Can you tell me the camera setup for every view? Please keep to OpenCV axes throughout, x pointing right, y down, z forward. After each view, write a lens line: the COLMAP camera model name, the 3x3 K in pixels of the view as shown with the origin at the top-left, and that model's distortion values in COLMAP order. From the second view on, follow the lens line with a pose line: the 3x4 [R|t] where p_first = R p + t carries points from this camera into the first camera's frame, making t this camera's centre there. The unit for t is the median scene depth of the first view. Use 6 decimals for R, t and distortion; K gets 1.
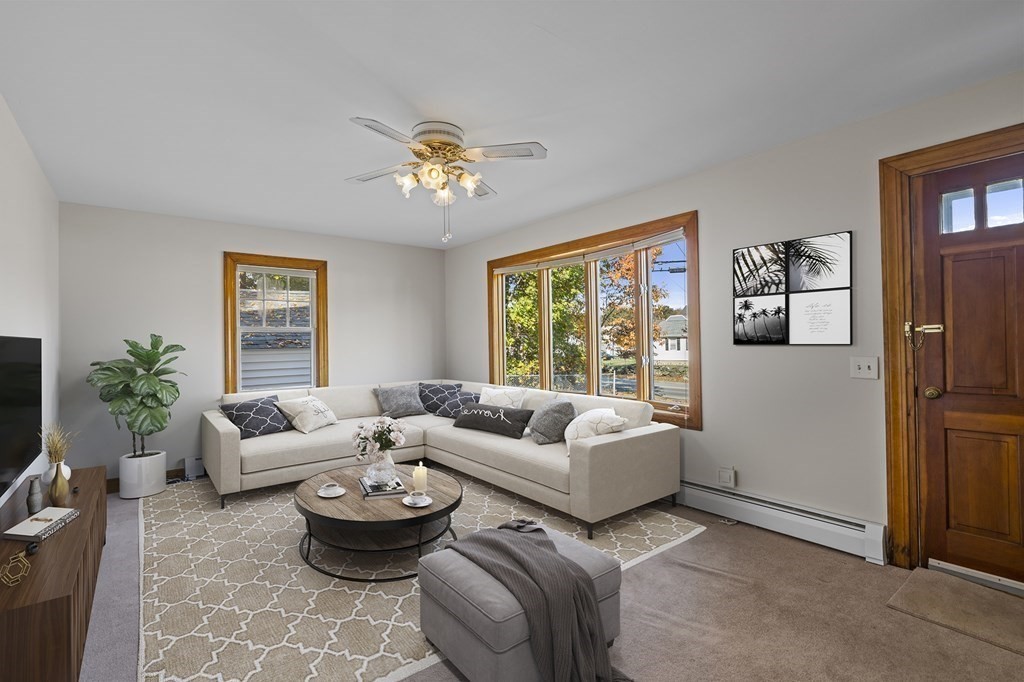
lens RADIAL K [[455.6, 0, 512.0], [0, 455.6, 341.0], [0, 0, 1]] dist [0.000217, 0.000170]
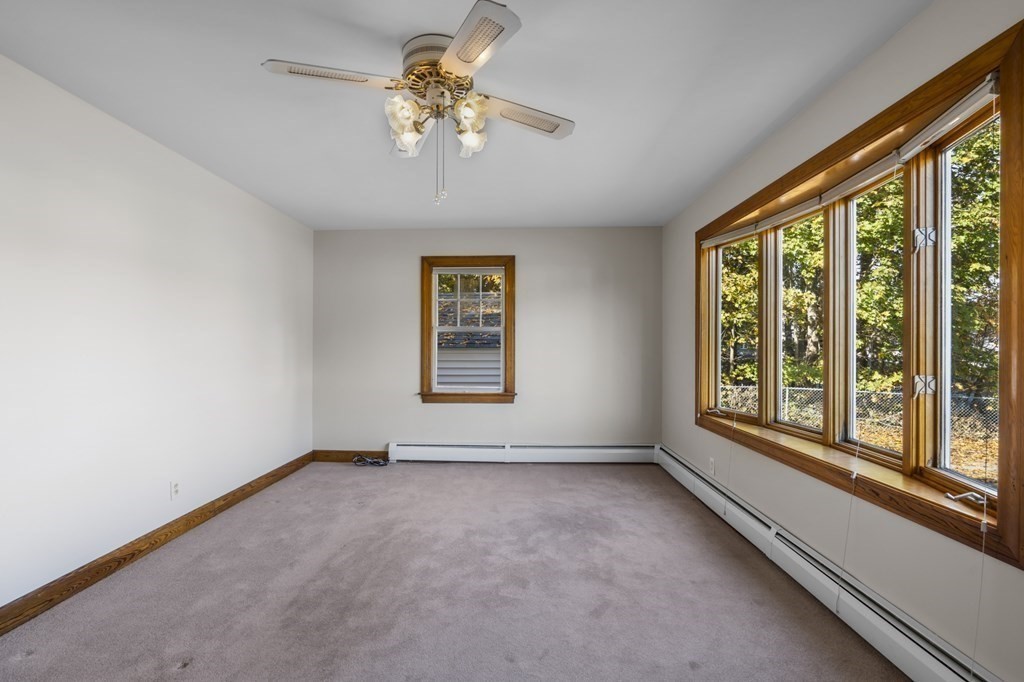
lens RADIAL K [[469.6, 0, 510.1], [0, 469.6, 344.2], [0, 0, 1]] dist [0.002082, 0.001165]
pose [[0.767116, 0.011090, -0.641413, 0.209592], [-0.008851, 0.999938, 0.006703, 0.000000], [0.641448, 0.000535, 0.767166, 0.254111]]
